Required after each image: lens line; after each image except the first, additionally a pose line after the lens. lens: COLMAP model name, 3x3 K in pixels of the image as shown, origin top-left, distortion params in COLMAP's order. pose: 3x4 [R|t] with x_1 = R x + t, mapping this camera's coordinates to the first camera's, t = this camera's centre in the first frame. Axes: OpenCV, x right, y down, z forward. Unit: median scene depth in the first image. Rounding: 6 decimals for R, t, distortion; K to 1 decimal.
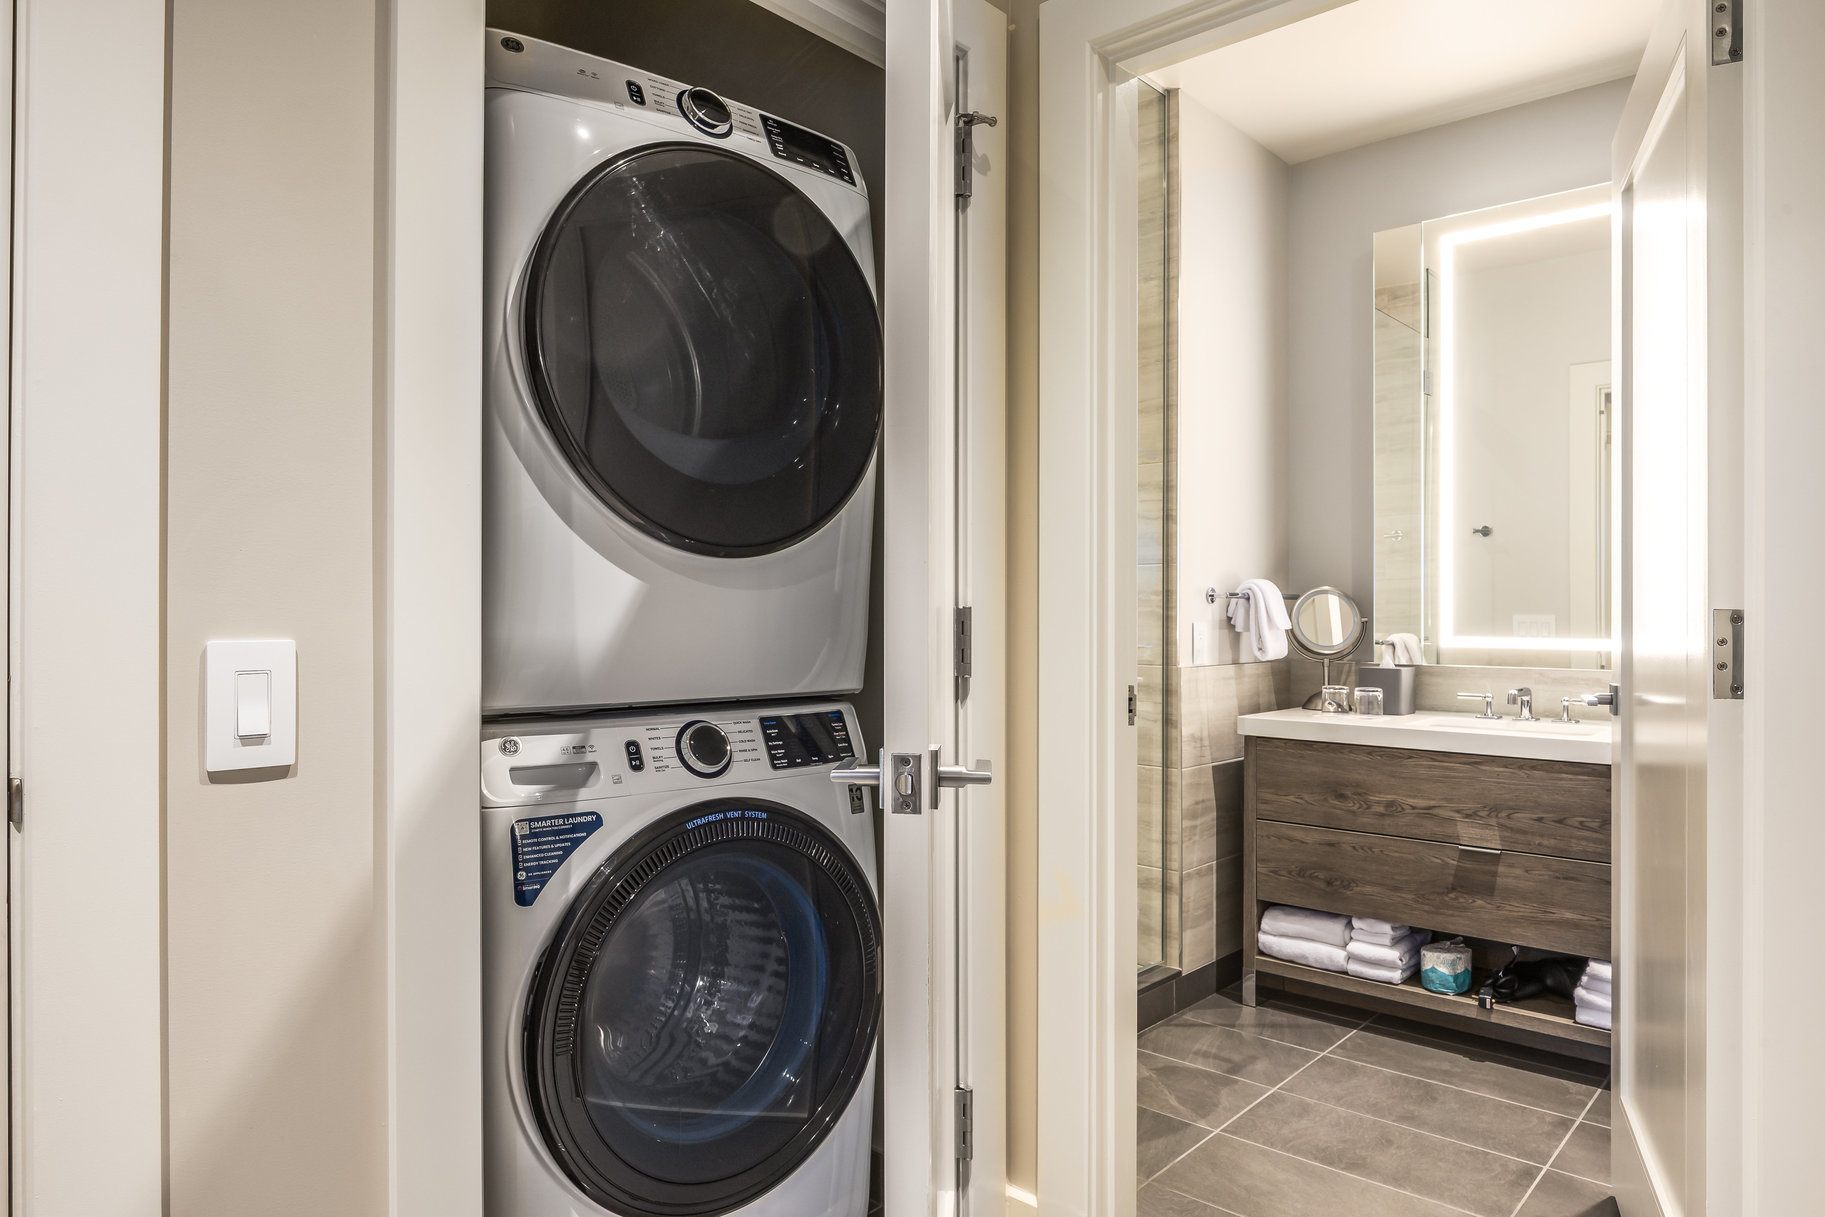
lens RADIAL K [[1199.6, 0, 909.4], [0, 1199.6, 610.8], [0, 0, 1]] dist [-0.004374, -0.003660]
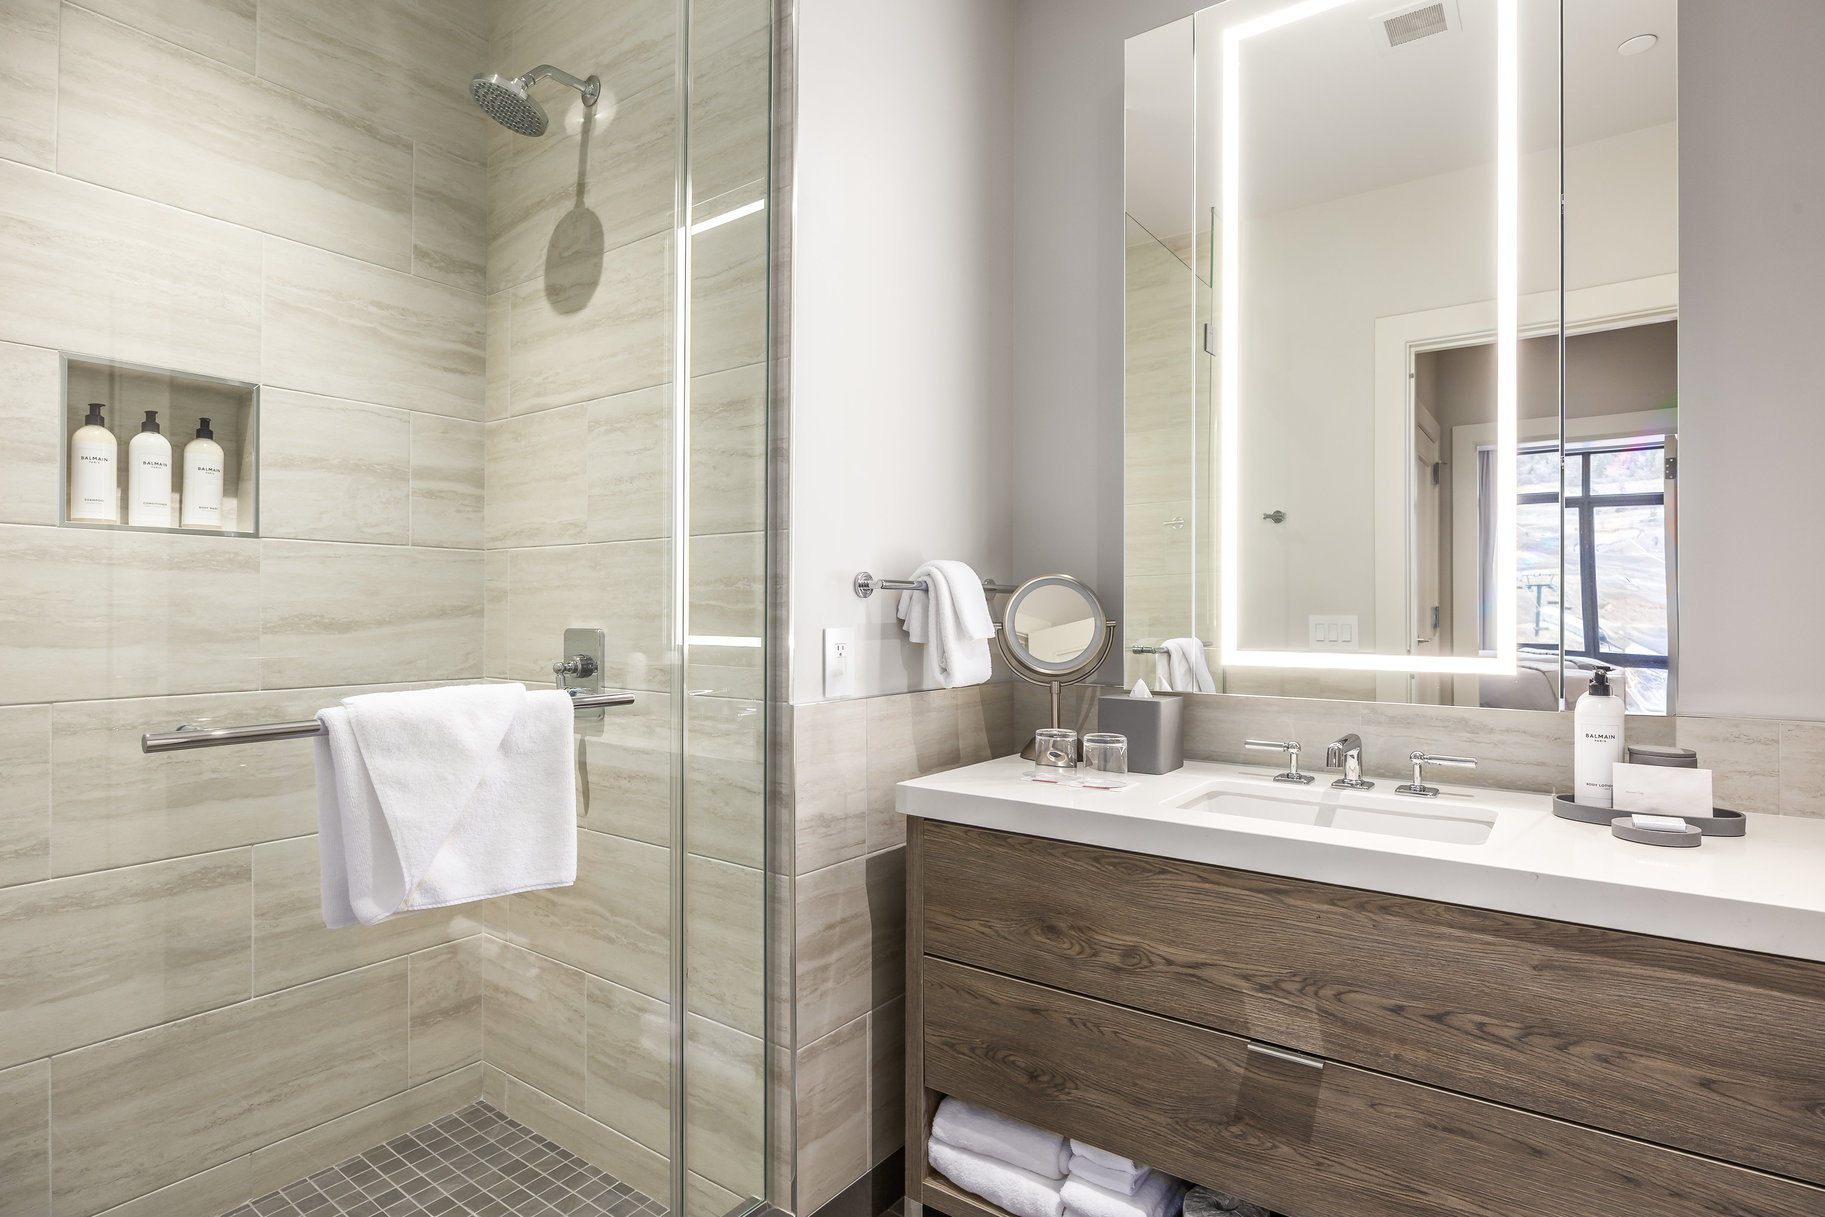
lens RADIAL K [[948.5, 0, 914.0], [0, 948.5, 609.7], [0, 0, 1]] dist [-0.002771, 0.000067]
pose [[0.995750, 0.000838, 0.092098, 0.240690], [-0.000570, 0.999996, -0.002941, 0.001632], [-0.092100, 0.002876, 0.995746, 0.525101]]
